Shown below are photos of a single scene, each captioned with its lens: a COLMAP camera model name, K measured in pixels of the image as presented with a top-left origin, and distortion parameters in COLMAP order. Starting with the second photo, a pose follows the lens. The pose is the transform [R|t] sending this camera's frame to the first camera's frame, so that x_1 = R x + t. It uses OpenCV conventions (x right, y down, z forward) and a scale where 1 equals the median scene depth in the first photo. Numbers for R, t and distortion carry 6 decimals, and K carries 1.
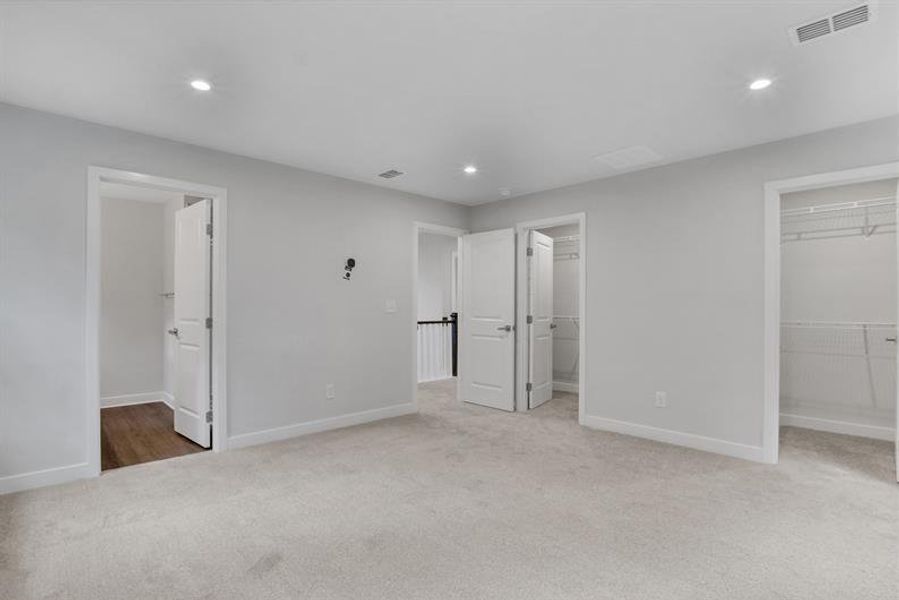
lens RADIAL K [[444.2, 0, 449.1], [0, 444.2, 314.3], [0, 0, 1]] dist [-0.066195, -0.000014]
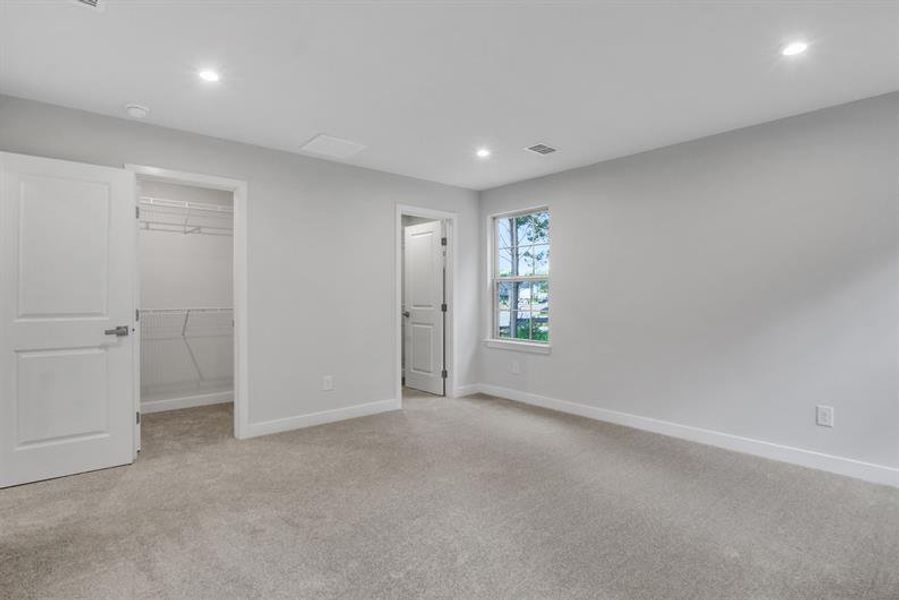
lens RADIAL K [[440.2, 0, 457.2], [0, 440.2, 298.1], [0, 0, 1]] dist [-0.032957, -0.000244]
pose [[0.039275, -0.009942, 0.999179, -0.461626], [0.018306, 0.999790, 0.009228, -0.011389], [-0.999061, 0.017929, 0.039449, 0.528901]]
